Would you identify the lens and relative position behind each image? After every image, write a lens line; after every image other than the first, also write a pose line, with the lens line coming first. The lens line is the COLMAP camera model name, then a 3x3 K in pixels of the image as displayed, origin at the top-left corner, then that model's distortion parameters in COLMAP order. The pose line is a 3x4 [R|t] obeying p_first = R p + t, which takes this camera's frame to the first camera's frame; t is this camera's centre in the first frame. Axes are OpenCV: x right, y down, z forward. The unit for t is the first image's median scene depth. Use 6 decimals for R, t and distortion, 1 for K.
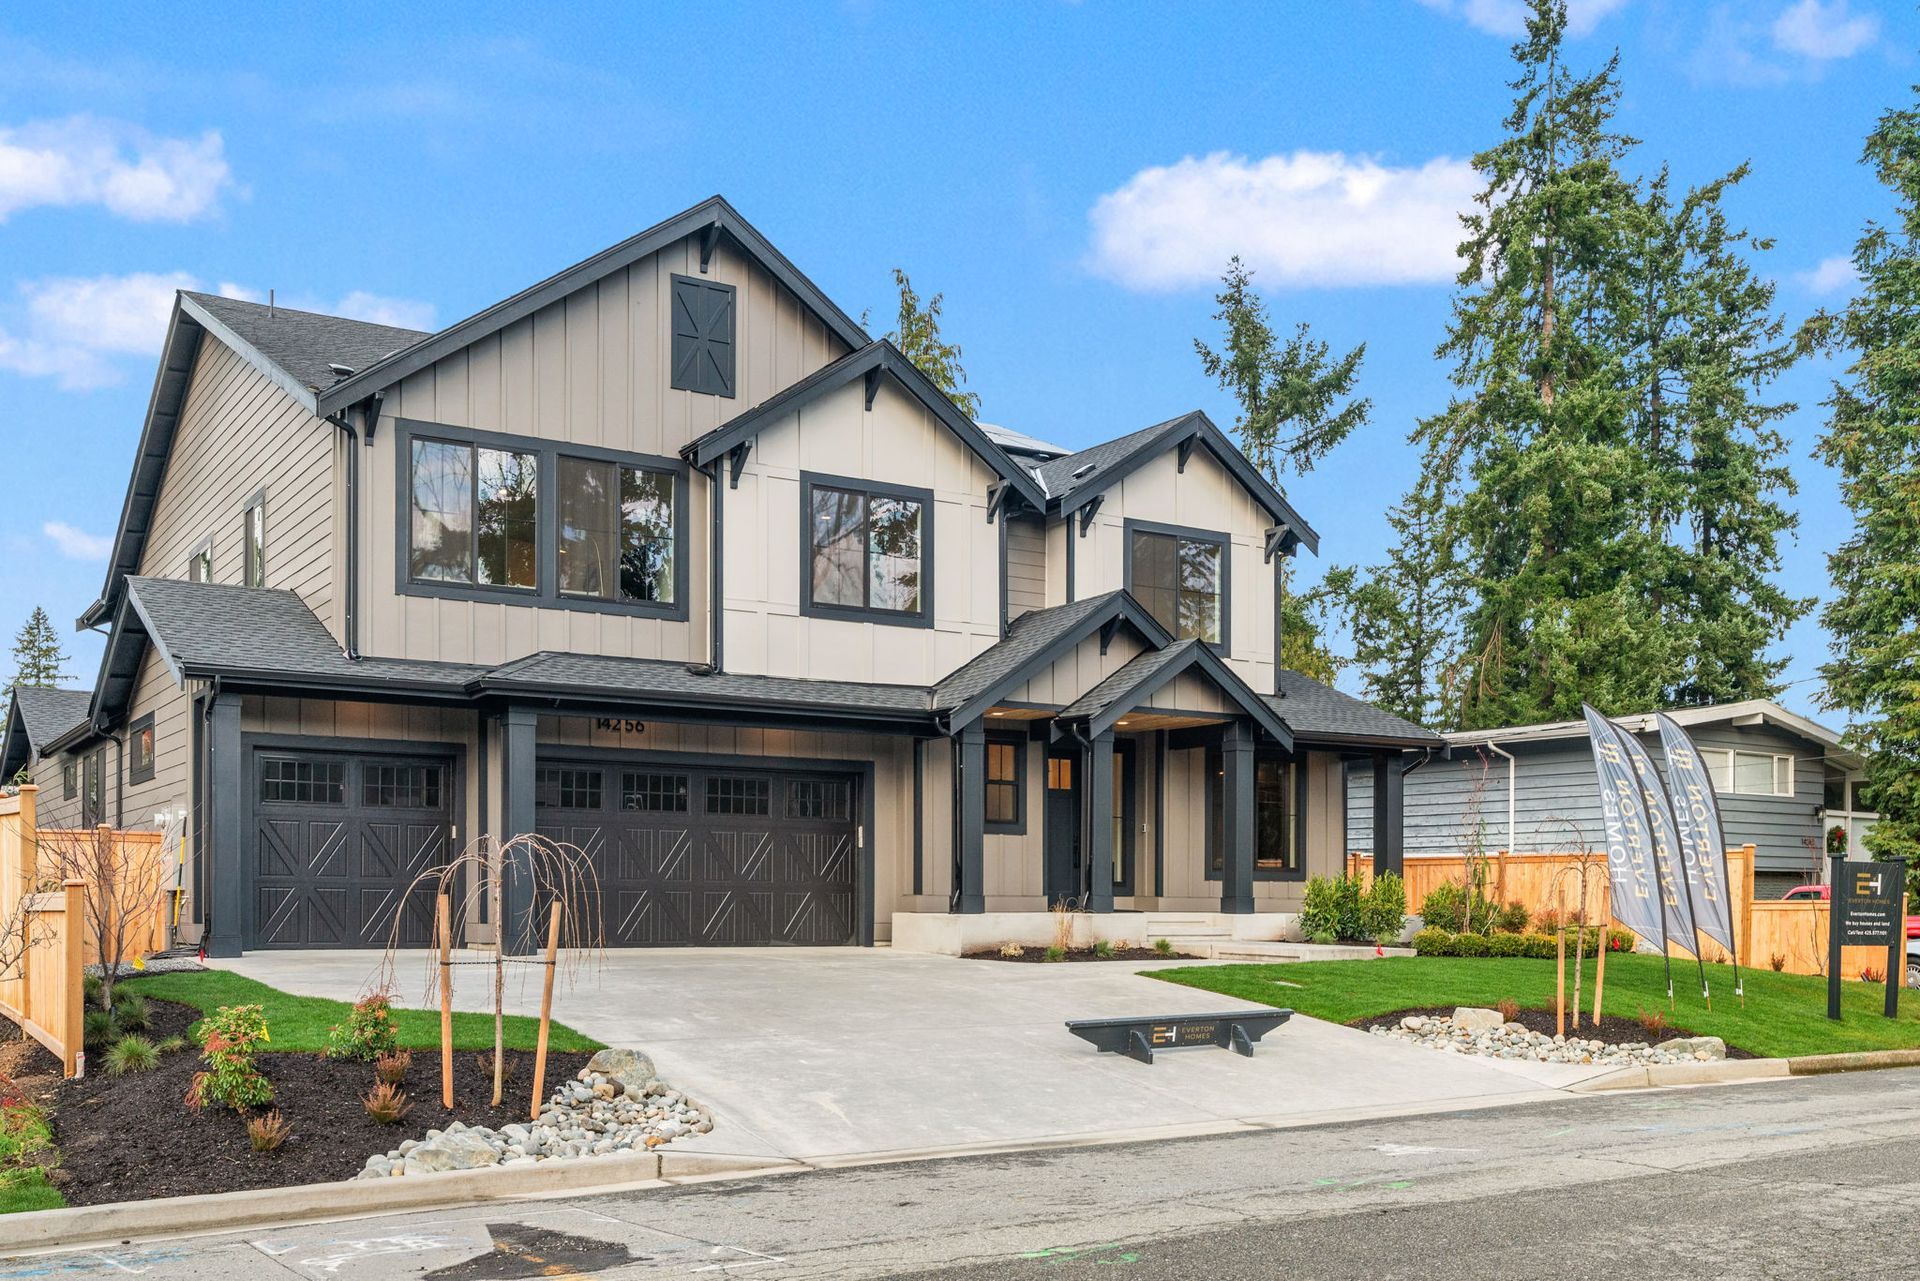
lens RADIAL K [[1824.5, 0, 977.4], [0, 1824.5, 909.2], [0, 0, 1]] dist [0.010361, -0.004591]
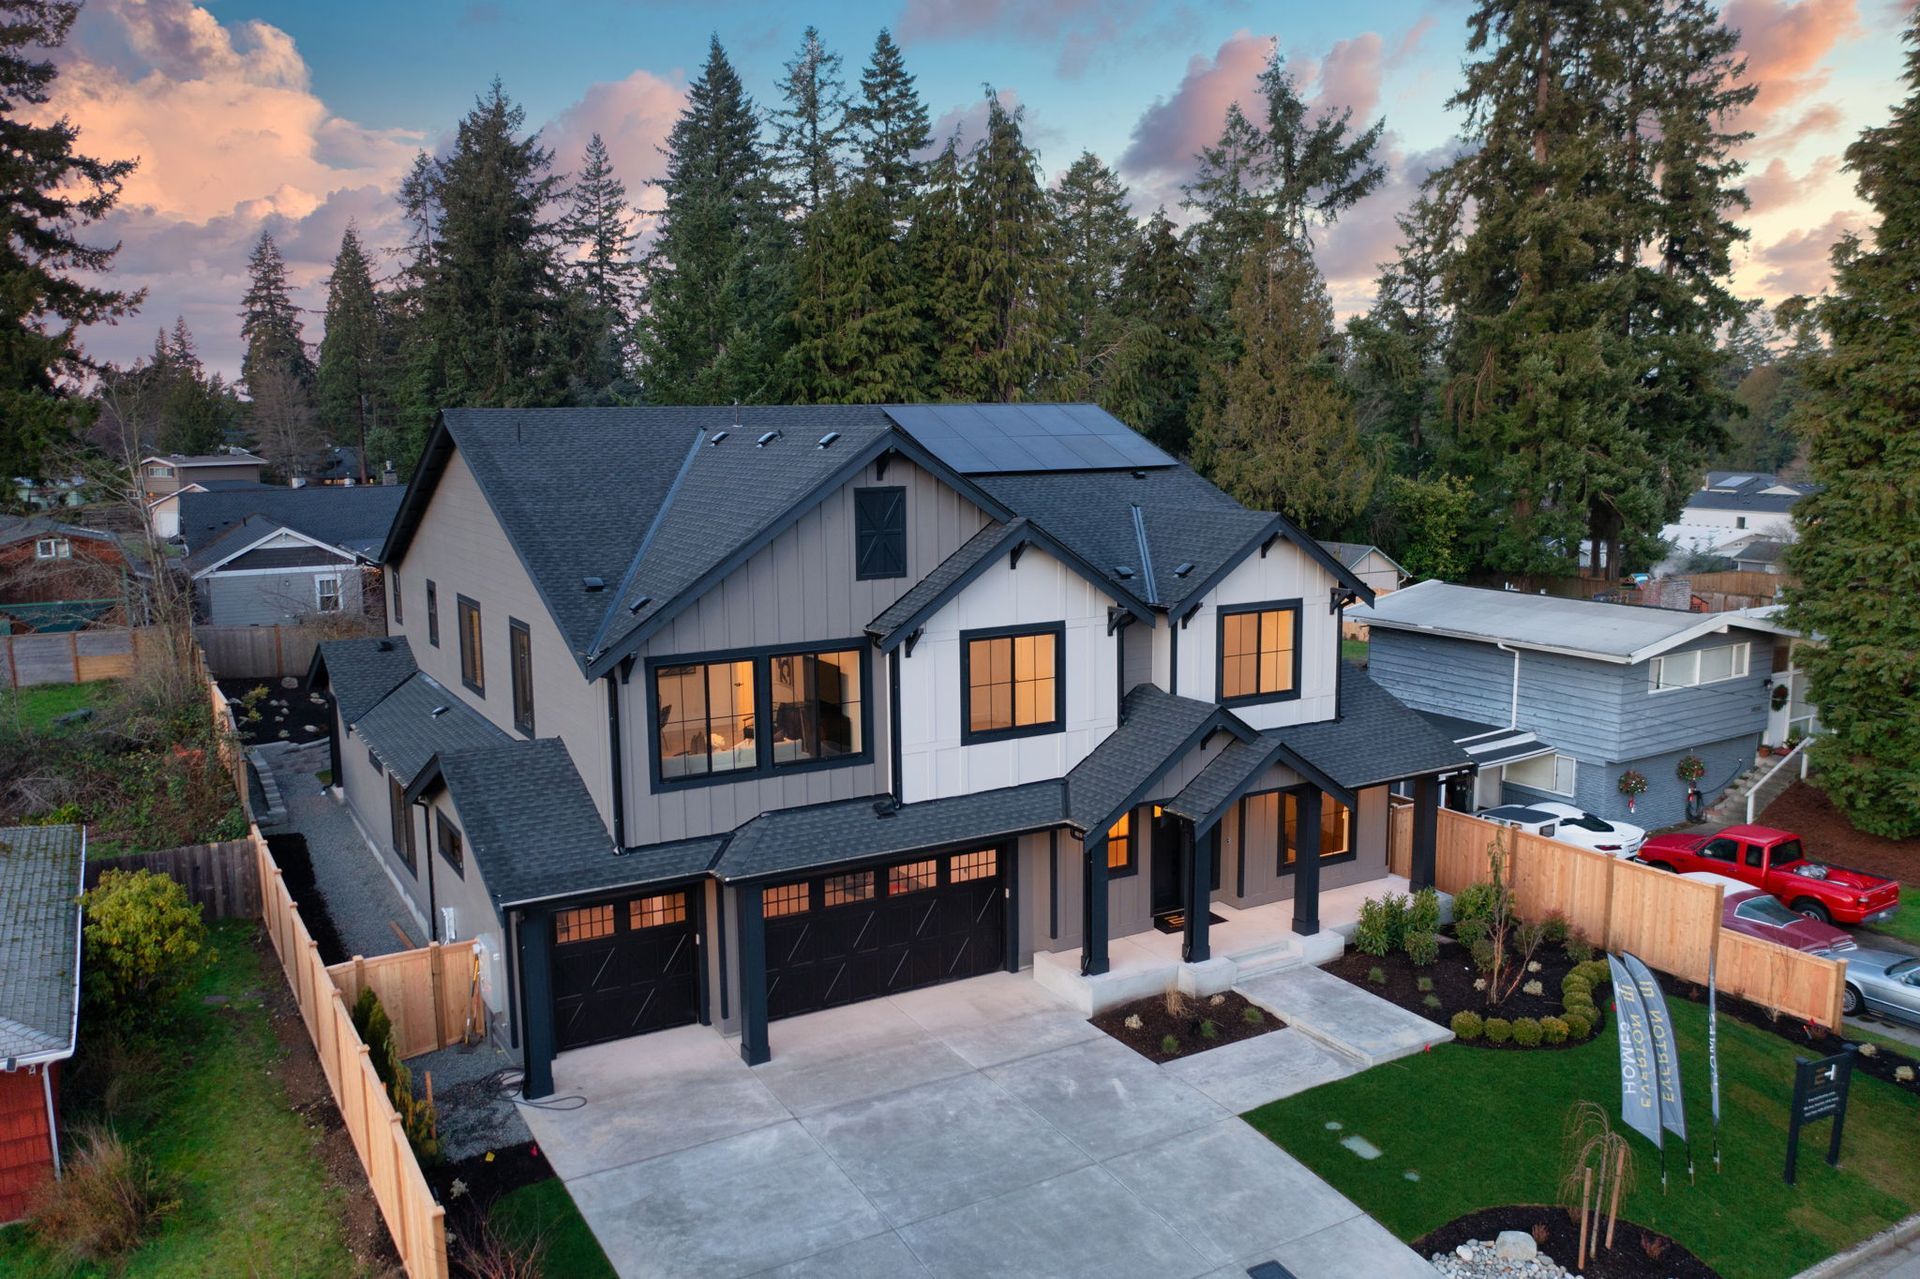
lens RADIAL K [[1494.3, 0, 960.0], [0, 1494.3, 639.5], [0, 0, 1]] dist [-0.021964, -0.001494]
pose [[0.998884, -0.006573, -0.046772, -0.016443], [0.013561, 0.988485, 0.150712, -0.127011], [0.045243, -0.151178, 0.987471, 0.001473]]
